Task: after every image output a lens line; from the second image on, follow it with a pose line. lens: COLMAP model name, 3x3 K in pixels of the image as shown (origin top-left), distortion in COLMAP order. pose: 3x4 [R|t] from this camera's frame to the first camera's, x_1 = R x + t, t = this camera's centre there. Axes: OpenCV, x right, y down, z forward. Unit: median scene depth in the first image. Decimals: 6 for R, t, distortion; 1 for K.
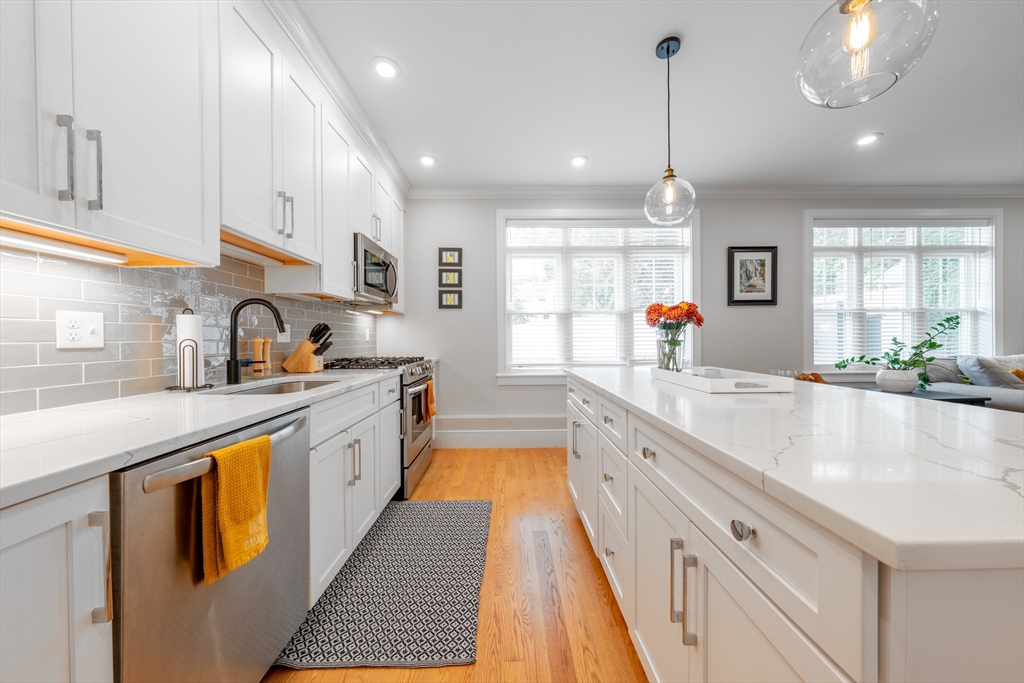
lens RADIAL K [[340.3, 0, 516.9], [0, 340.3, 342.5], [0, 0, 1]] dist [-0.000371, -0.000025]
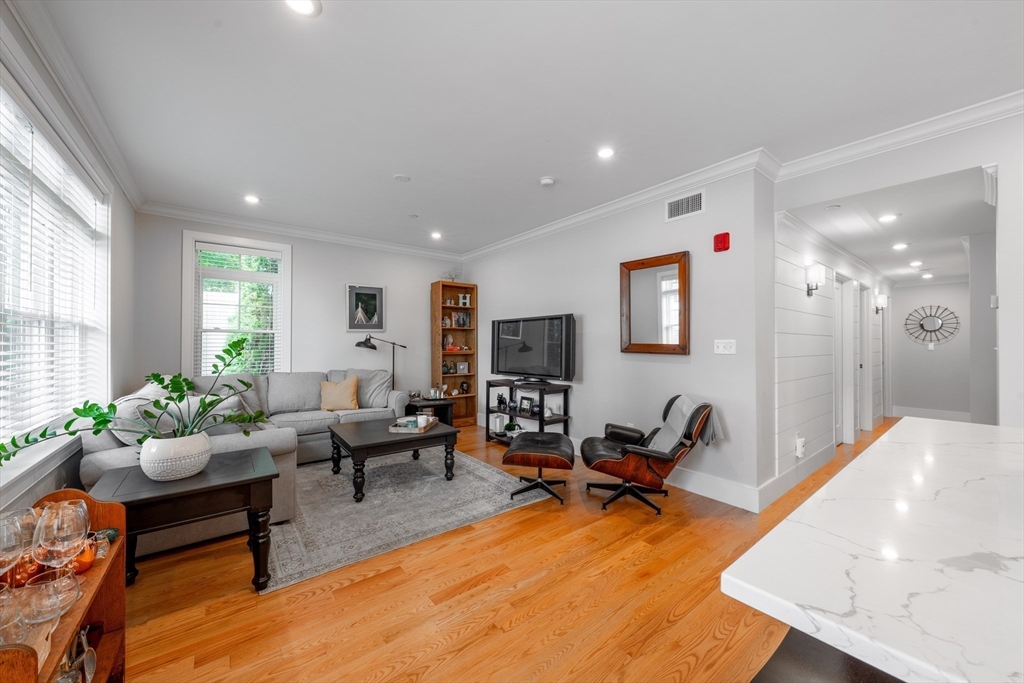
lens RADIAL K [[380.9, 0, 512.0], [0, 380.9, 341.5], [0, 0, 1]] dist [0.000265, 0.000030]
pose [[-0.597276, 0.008685, 0.801989, 0.281951], [0.012086, 0.999925, -0.001827, -0.052477], [-0.801945, 0.008601, -0.597336, 0.826850]]
